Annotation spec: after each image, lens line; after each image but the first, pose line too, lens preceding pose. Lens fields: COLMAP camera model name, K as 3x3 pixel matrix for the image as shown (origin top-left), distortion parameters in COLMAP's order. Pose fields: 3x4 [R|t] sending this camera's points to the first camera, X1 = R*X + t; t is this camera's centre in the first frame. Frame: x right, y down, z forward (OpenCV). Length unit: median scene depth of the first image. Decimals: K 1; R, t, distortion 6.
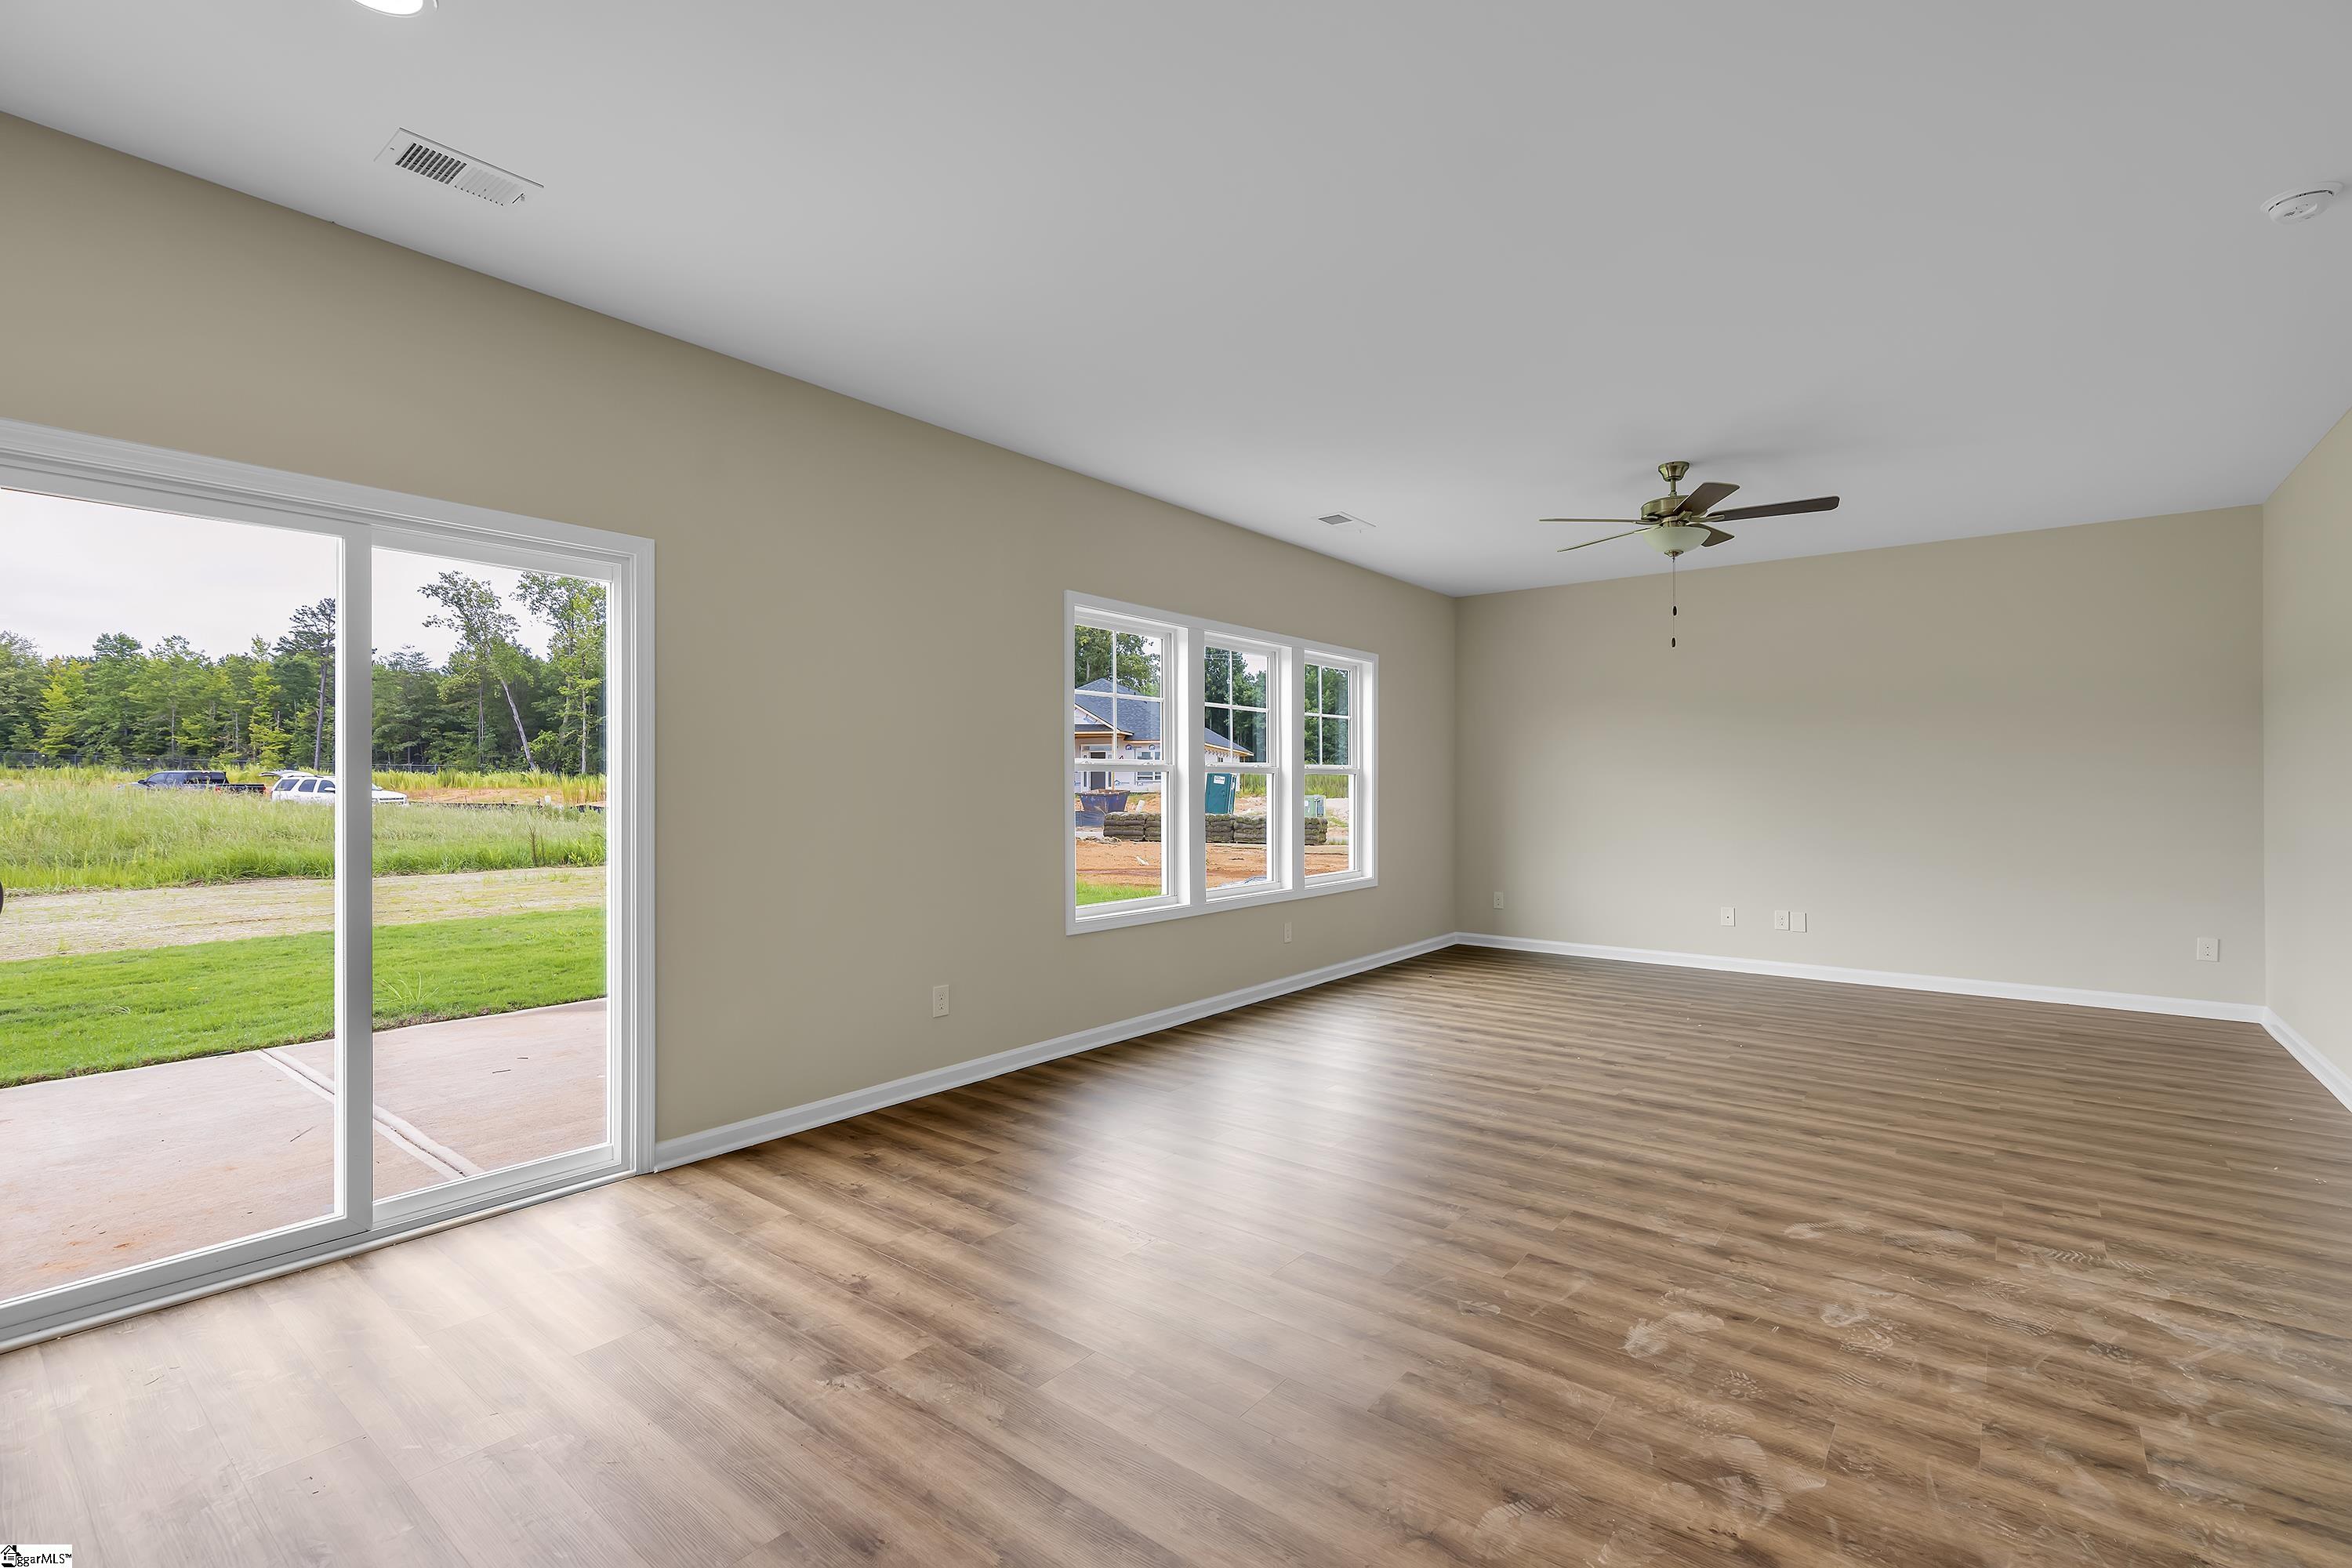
lens RADIAL K [[1047.2, 0, 1176.0], [0, 1047.2, 784.0], [0, 0, 1]] dist [-0.000020, -0.000156]
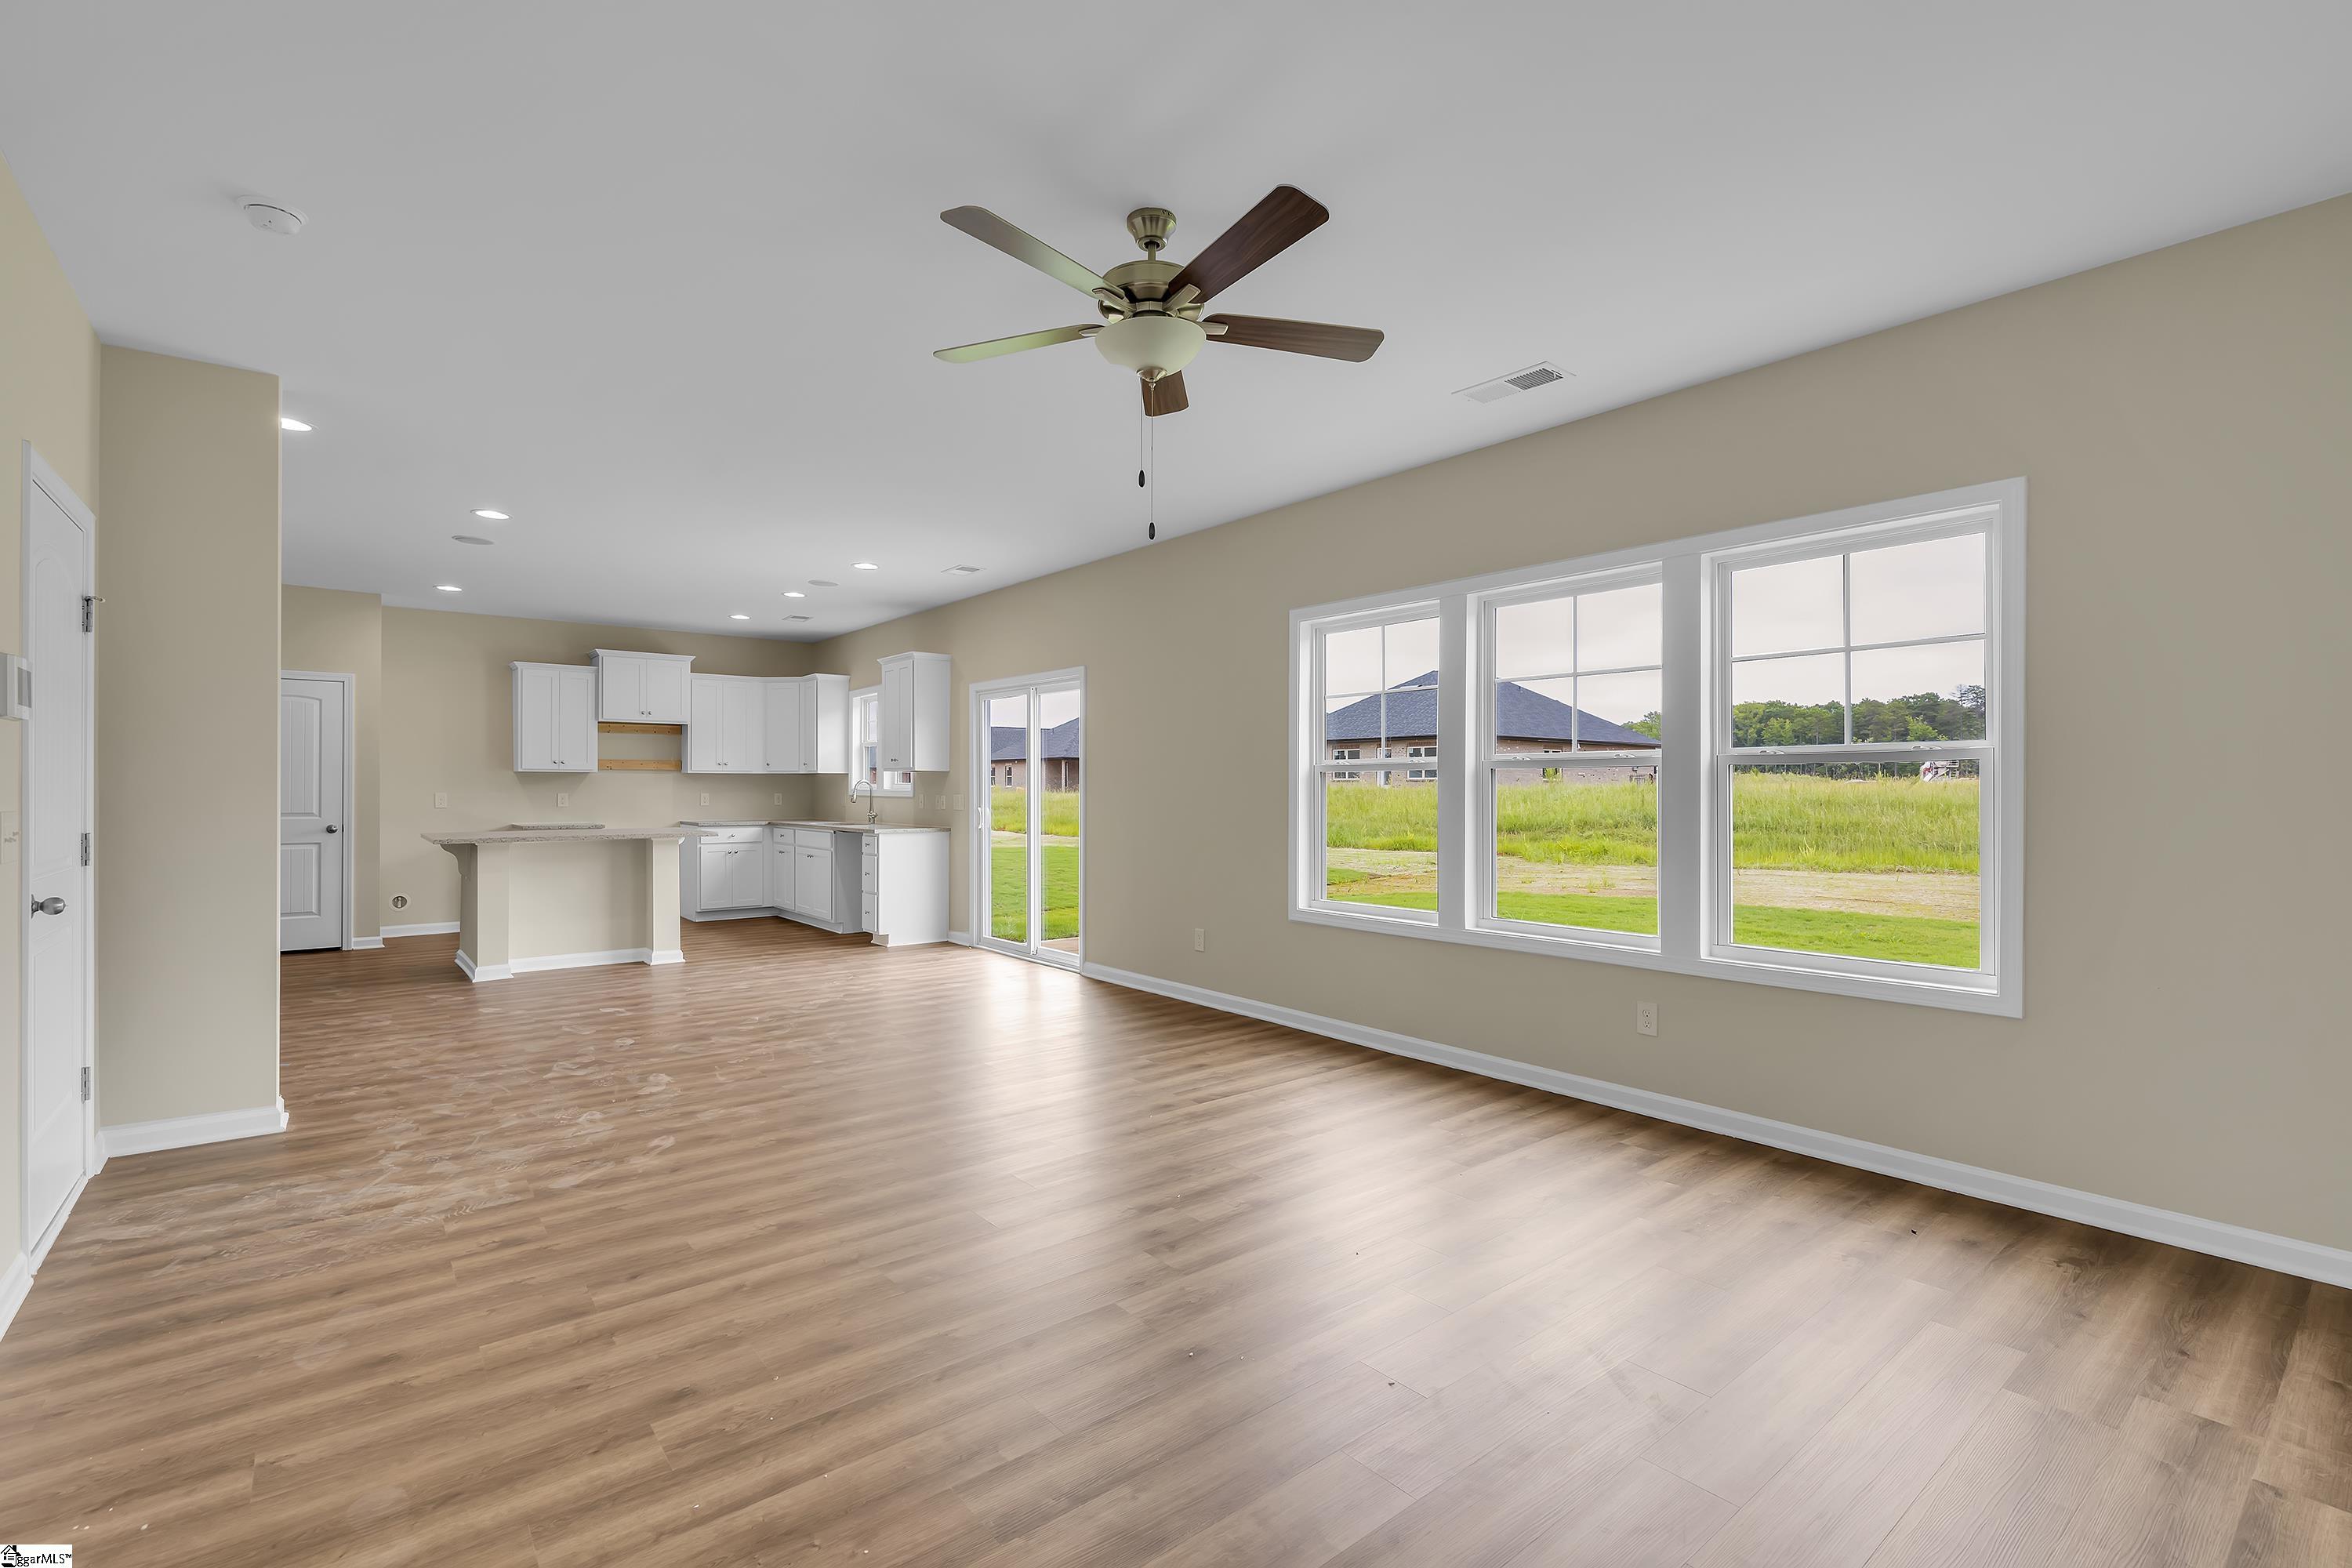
lens RADIAL K [[1047.2, 0, 1176.0], [0, 1047.2, 784.0], [0, 0, 1]] dist [-0.000020, -0.000156]
pose [[-0.216111, -0.006907, -0.976344, 1.657393], [-0.001860, 0.999976, -0.006662, 0.008107], [0.976367, 0.000376, -0.216118, 1.832601]]
